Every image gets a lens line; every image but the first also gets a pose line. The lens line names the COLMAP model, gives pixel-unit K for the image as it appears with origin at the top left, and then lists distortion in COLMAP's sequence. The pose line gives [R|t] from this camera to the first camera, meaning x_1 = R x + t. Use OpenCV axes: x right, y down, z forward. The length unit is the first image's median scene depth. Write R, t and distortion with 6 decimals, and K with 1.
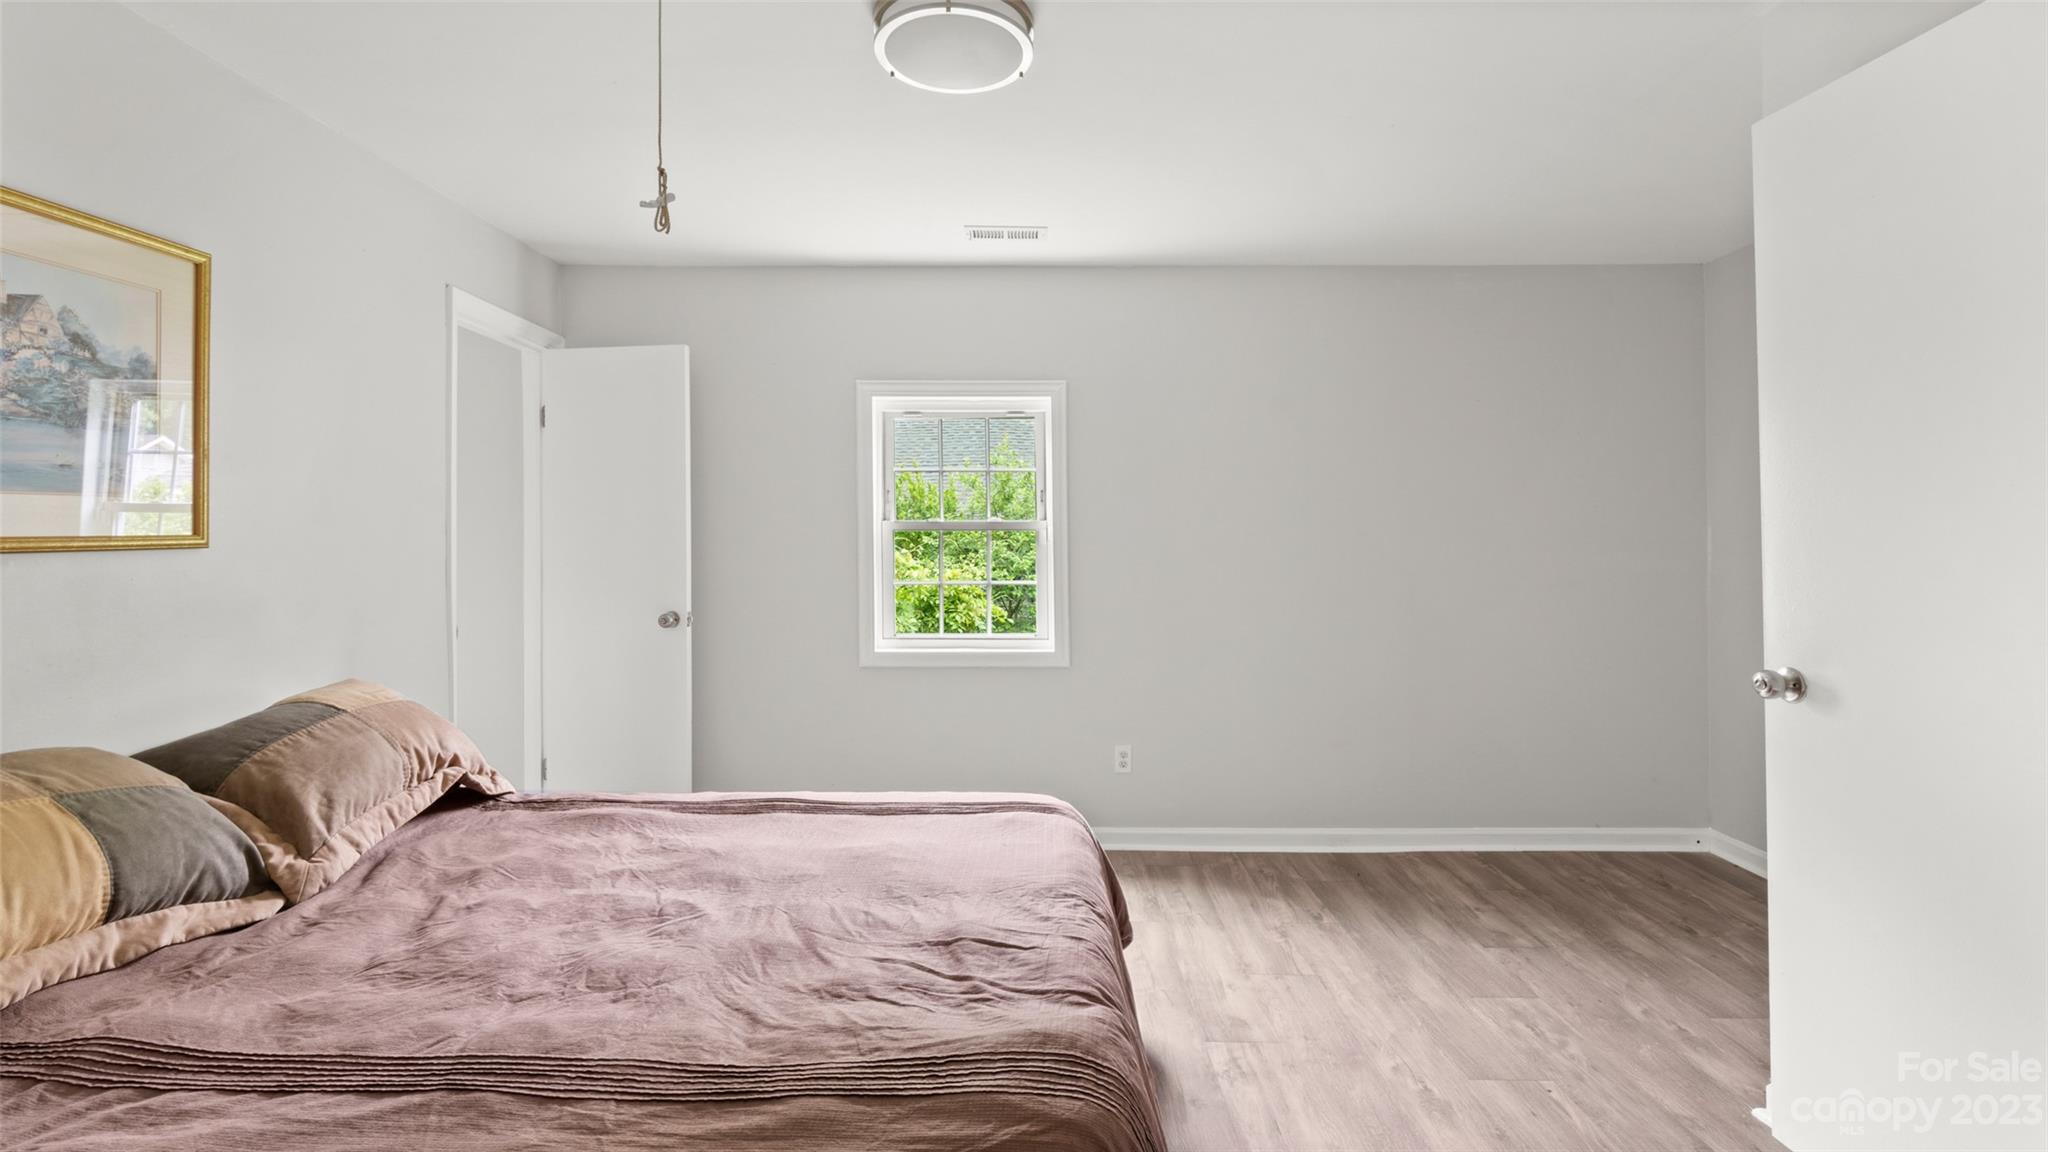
lens RADIAL K [[947.4, 0, 1028.3], [0, 947.4, 565.1], [0, 0, 1]] dist [-0.001475, 0.000361]
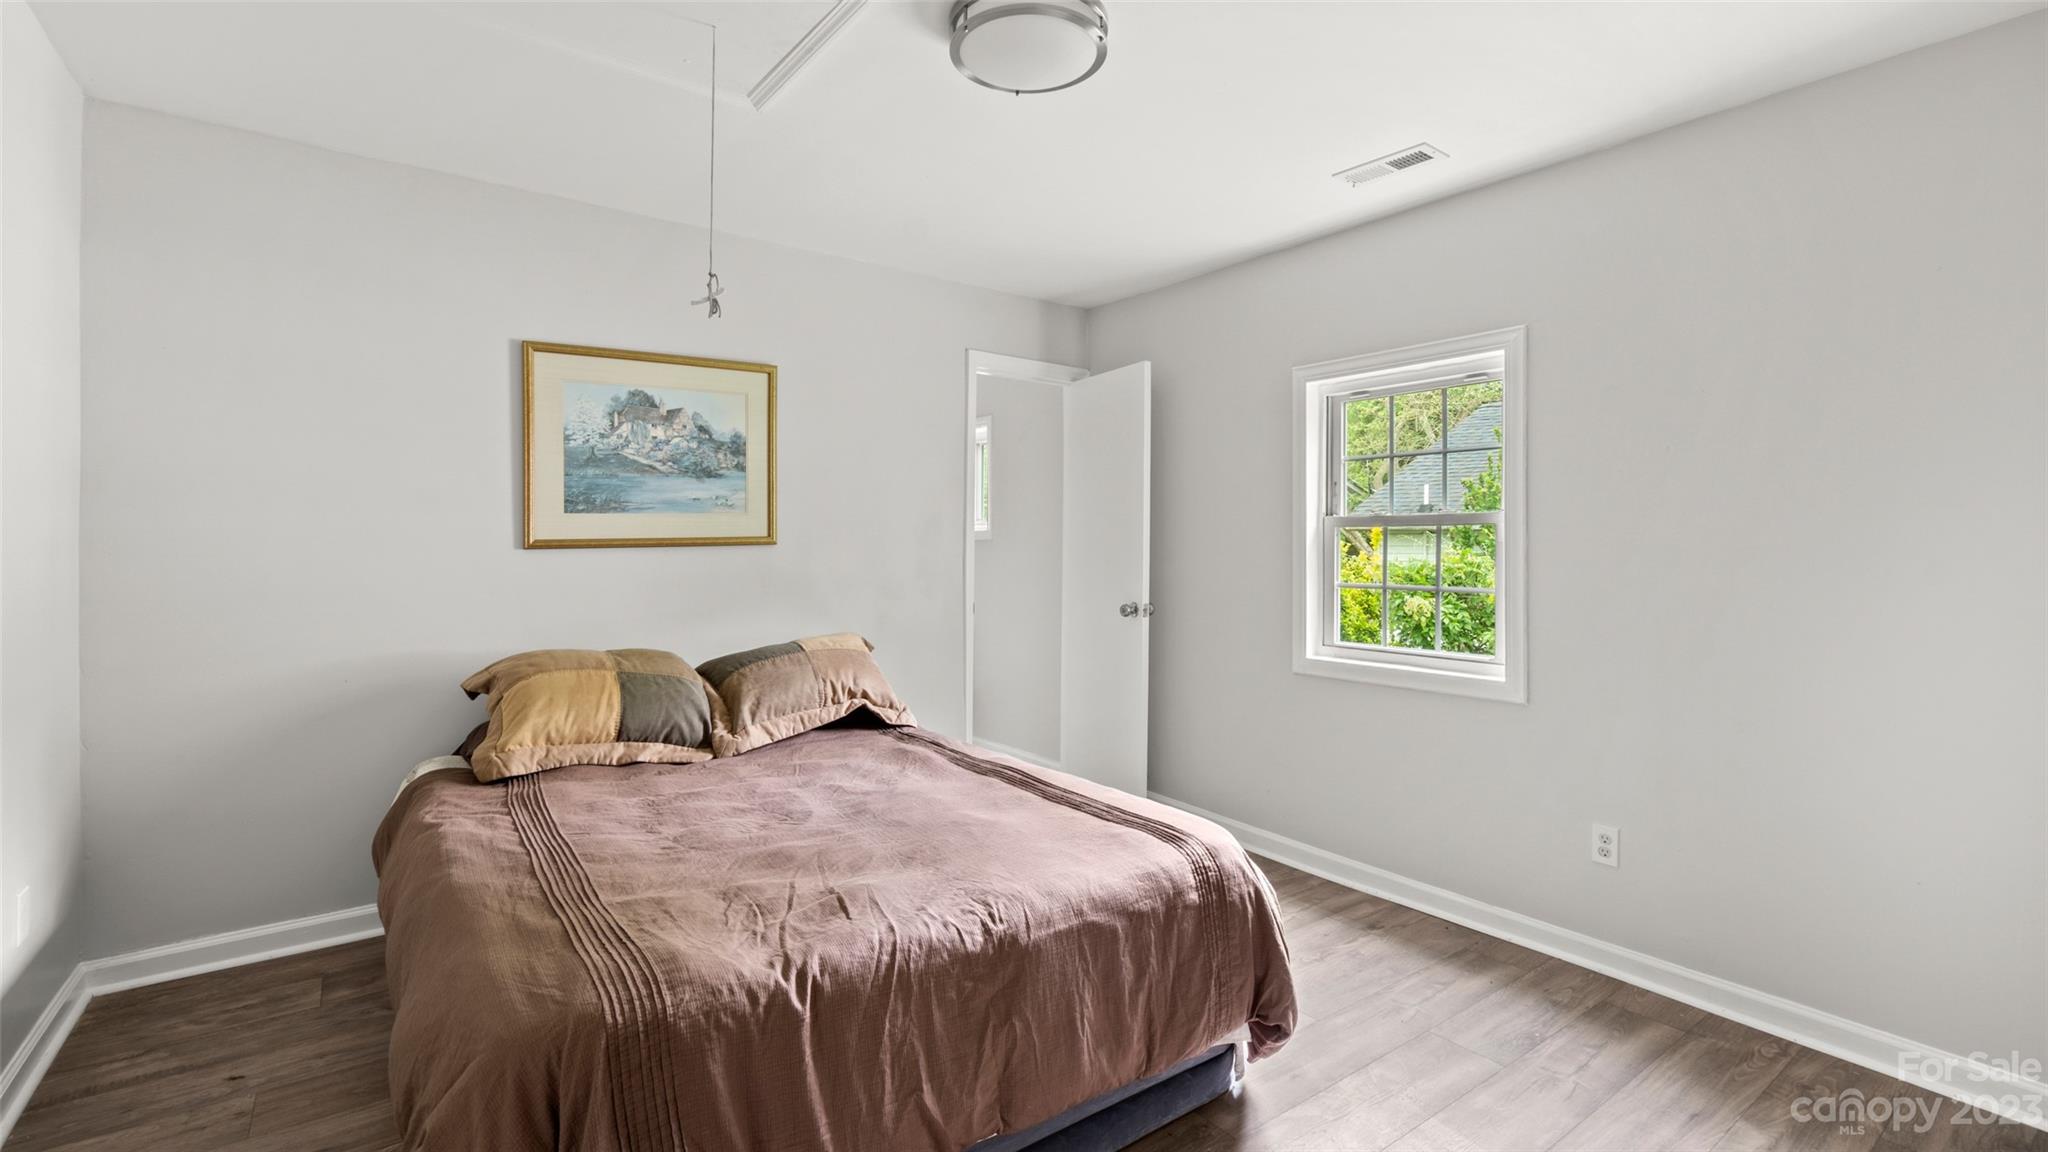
lens RADIAL K [[947.4, 0, 1028.2], [0, 947.4, 565.1], [0, 0, 1]] dist [-0.001475, 0.000361]
pose [[0.572346, 0.017510, -0.819826, 0.796347], [-0.018020, 0.999799, 0.008774, -0.004213], [0.819814, 0.009752, 0.572546, 0.447062]]
